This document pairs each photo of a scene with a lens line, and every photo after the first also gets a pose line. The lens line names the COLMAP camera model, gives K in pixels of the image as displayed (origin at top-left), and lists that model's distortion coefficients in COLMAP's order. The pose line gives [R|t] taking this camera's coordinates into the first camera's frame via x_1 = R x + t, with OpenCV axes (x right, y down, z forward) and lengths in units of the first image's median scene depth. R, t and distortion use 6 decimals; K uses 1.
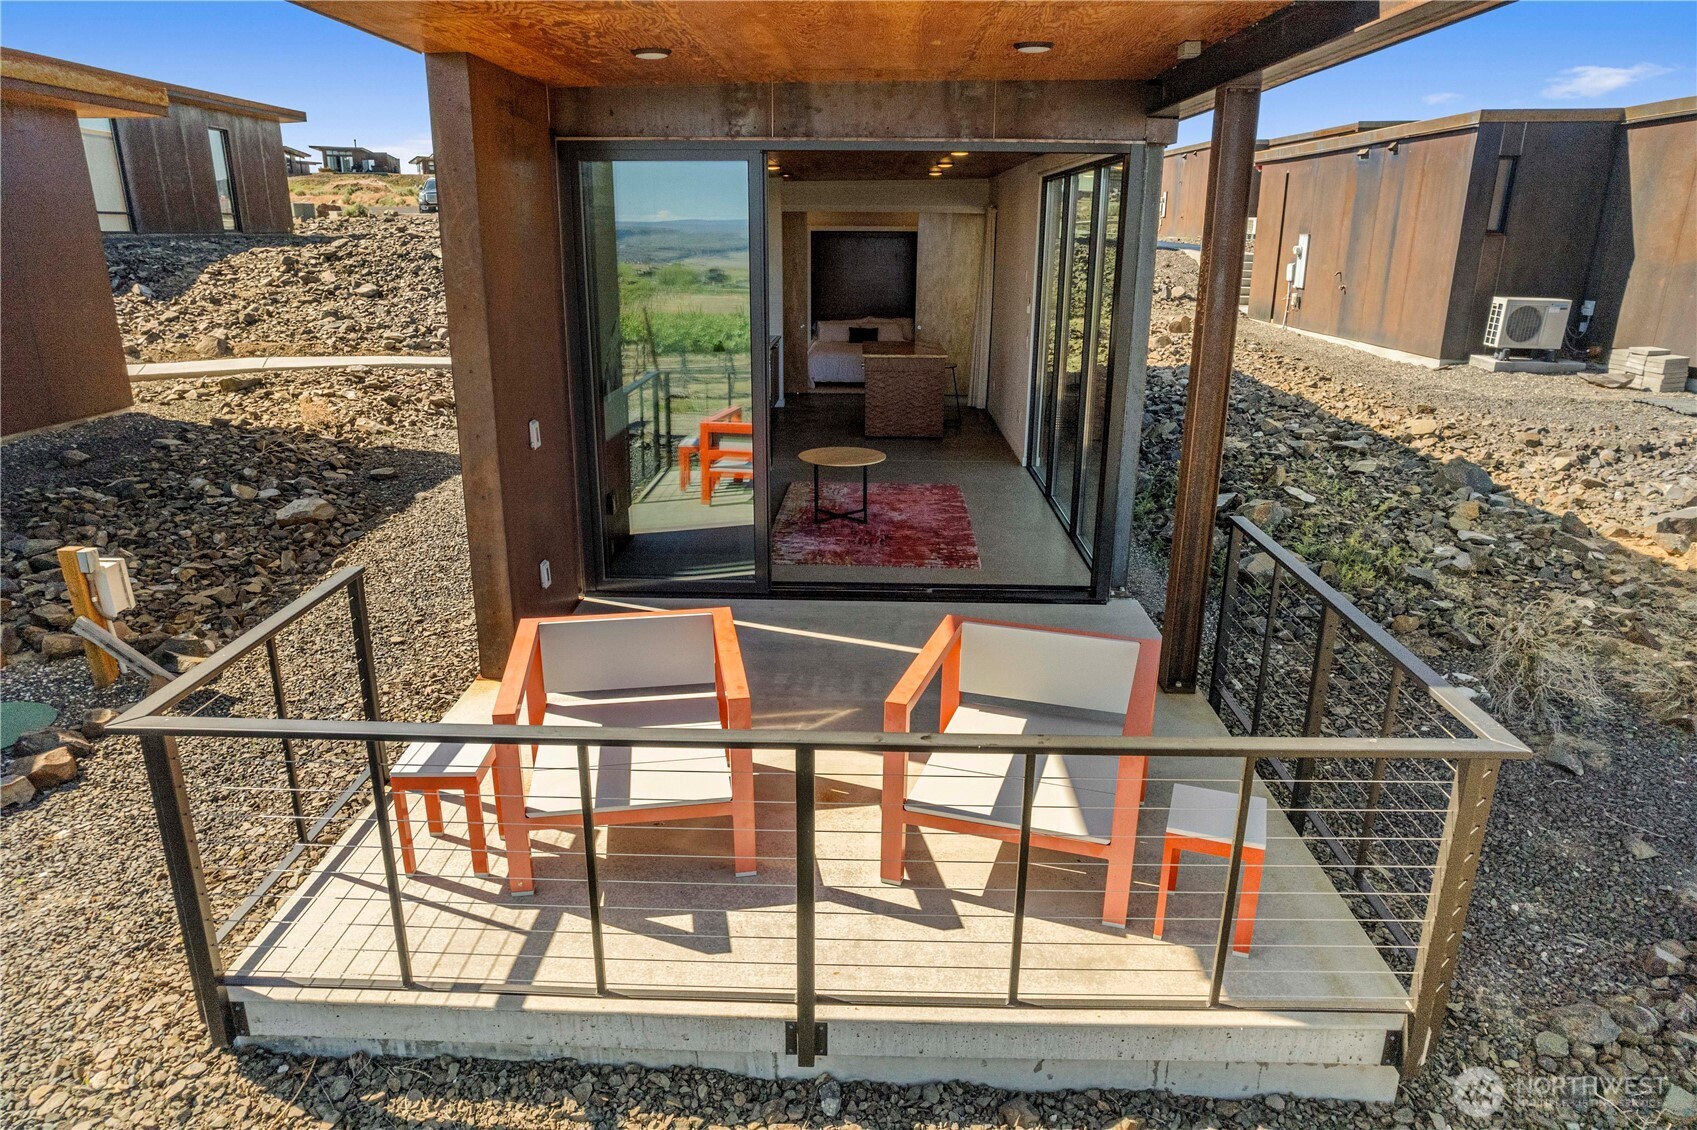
lens RADIAL K [[1073.0, 0, 846.7], [0, 1073.0, 571.5], [0, 0, 1]] dist [-0.037865, 0.019842]
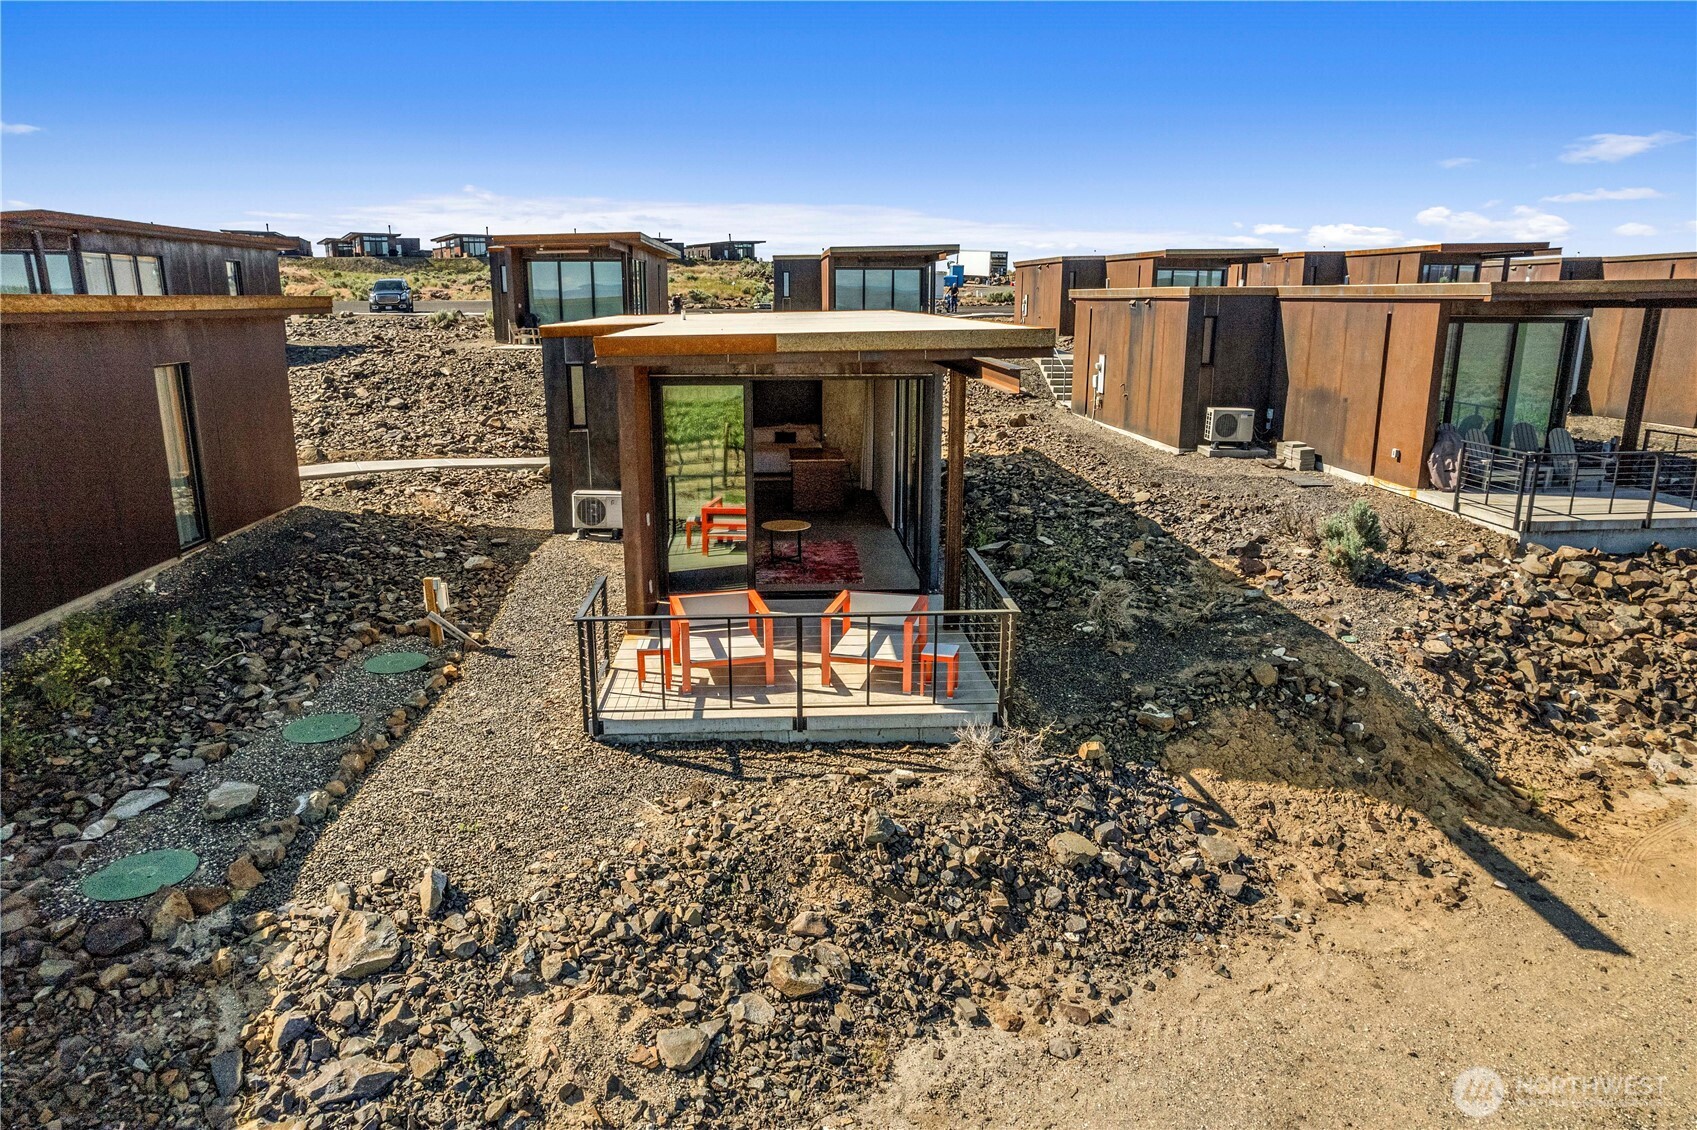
lens RADIAL K [[1073.0, 0, 844.7], [0, 1073.0, 561.3], [0, 0, 1]] dist [-0.037865, 0.019842]
pose [[0.996121, -0.026468, 0.083923, -0.033391], [0.032155, 0.997224, -0.067153, 0.042688], [-0.081912, 0.069591, 0.994207, -0.442336]]
